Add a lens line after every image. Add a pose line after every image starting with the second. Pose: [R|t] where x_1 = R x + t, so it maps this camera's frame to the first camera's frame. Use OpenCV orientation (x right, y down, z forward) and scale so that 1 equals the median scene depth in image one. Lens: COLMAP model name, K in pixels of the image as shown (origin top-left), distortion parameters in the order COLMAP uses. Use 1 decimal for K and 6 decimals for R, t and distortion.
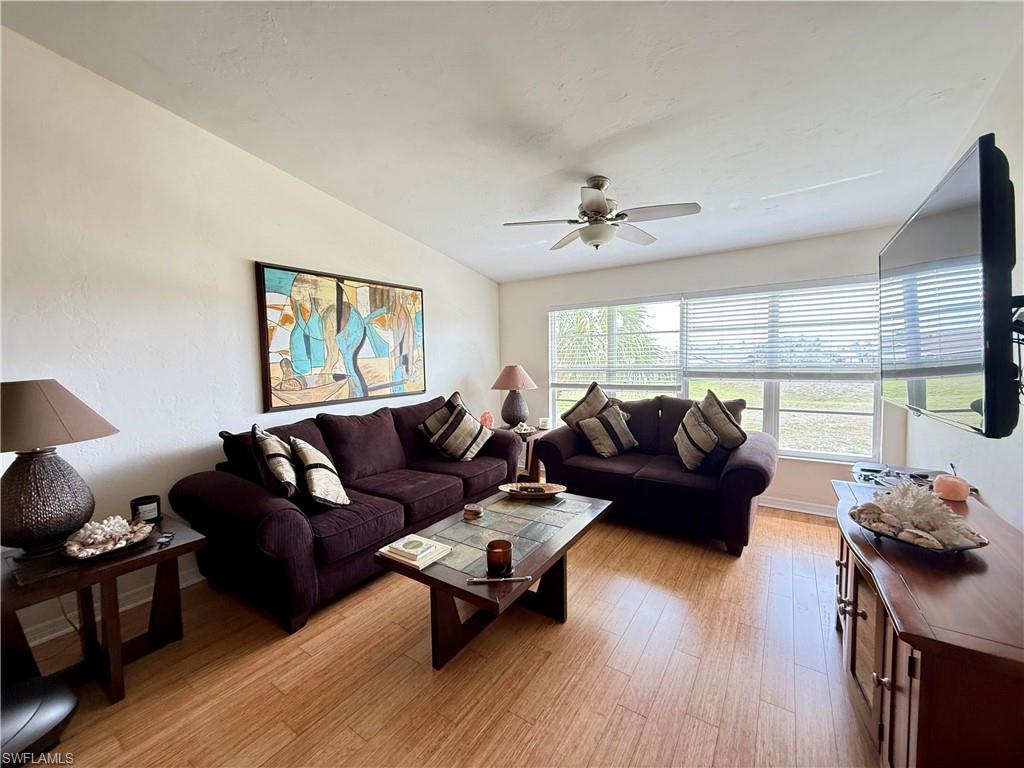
lens RADIAL K [[408.0, 0, 508.3], [0, 408.0, 381.7], [0, 0, 1]] dist [-0.002554, 0.000475]
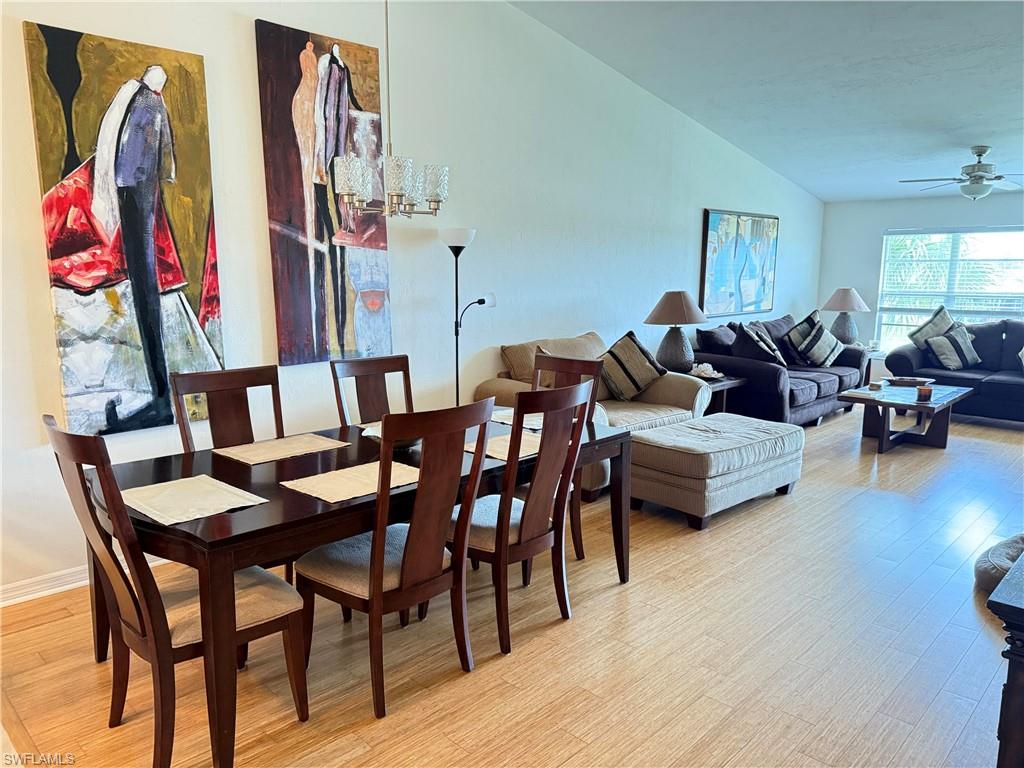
lens RADIAL K [[717.3, 0, 513.9], [0, 717.3, 387.5], [0, 0, 1]] dist [-0.002729, -0.003417]
pose [[0.984723, 0.050802, -0.166550, -0.630005], [-0.033108, 0.993671, 0.107342, 0.053114], [0.170949, -0.100188, 0.980173, -1.191956]]
